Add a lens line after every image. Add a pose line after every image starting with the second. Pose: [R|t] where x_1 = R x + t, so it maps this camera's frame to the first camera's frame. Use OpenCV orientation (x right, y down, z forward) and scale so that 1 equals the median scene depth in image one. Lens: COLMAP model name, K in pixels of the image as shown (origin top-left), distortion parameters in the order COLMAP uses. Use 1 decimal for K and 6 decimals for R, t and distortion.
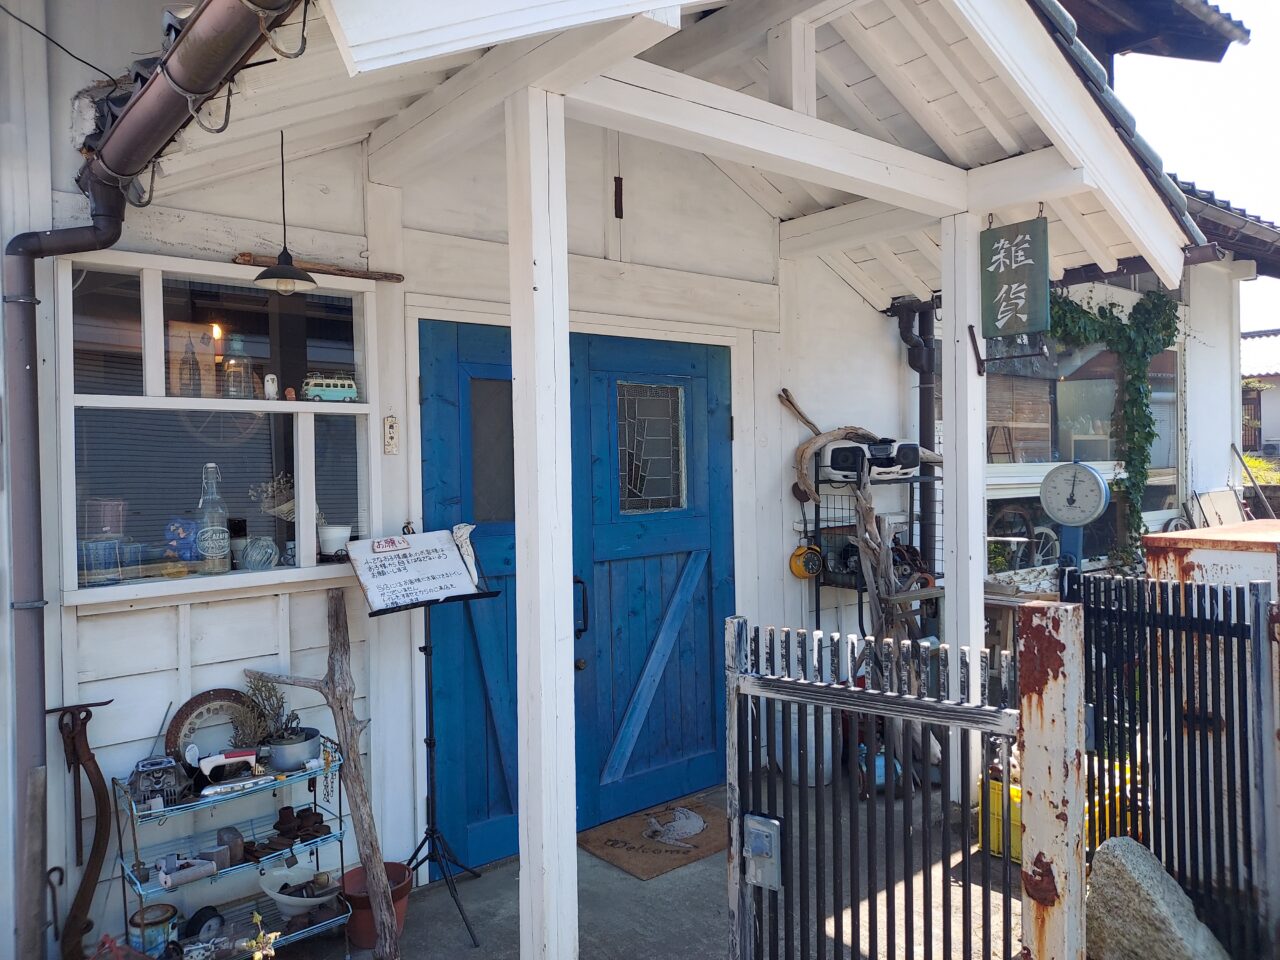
lens RADIAL K [[922.8, 0, 640.0], [0, 922.8, 480.0], [0, 0, 1]] dist [0.032709, -0.001584]
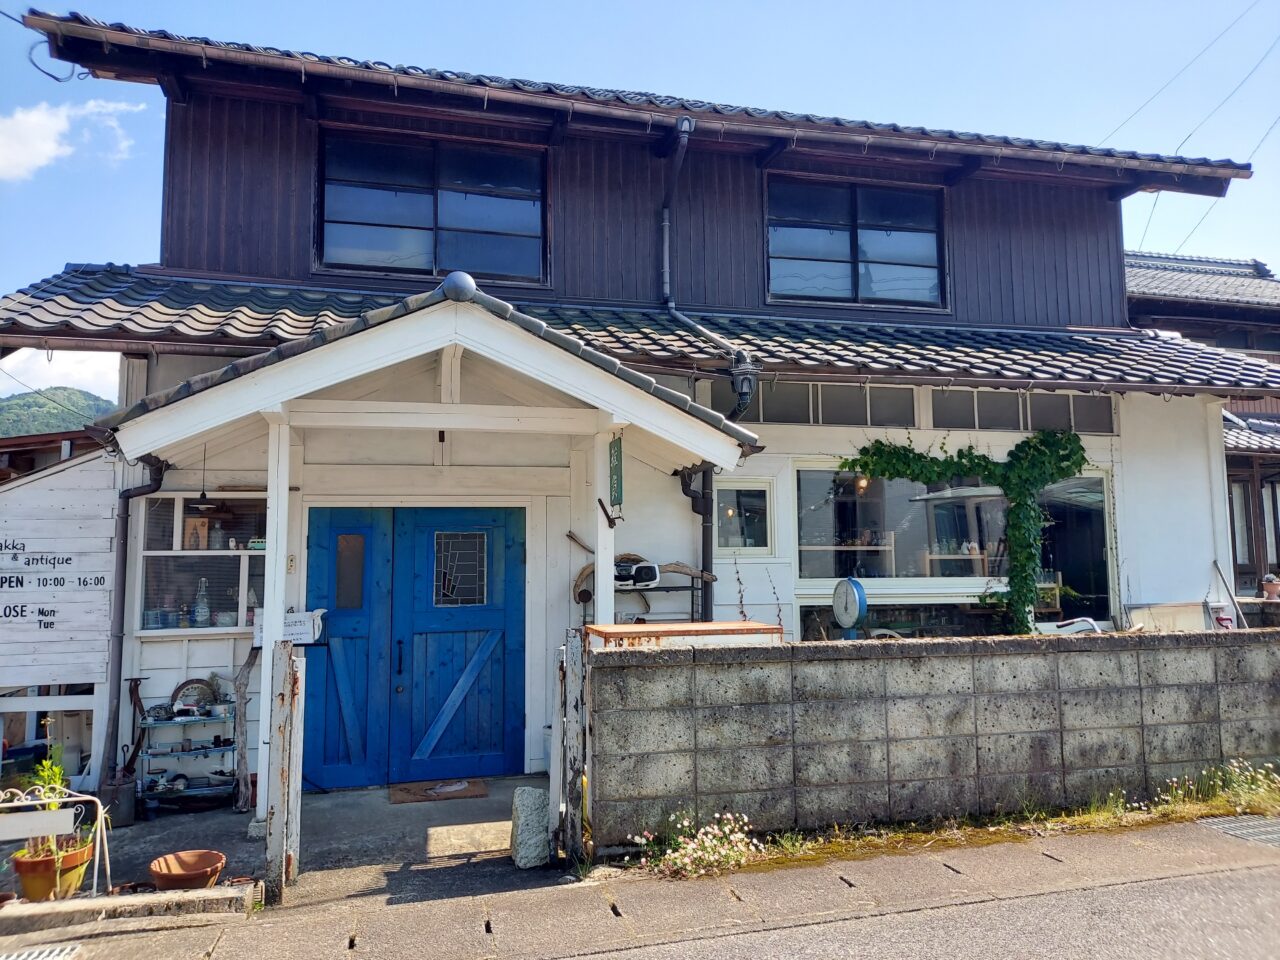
lens RADIAL K [[922.8, 0, 640.0], [0, 922.8, 480.0], [0, 0, 1]] dist [0.032709, -0.001584]
pose [[0.903764, -0.031636, -0.426860, 1.200037], [-0.013220, 0.994726, -0.101712, -0.032399], [0.427827, 0.097566, 0.898580, -0.497288]]
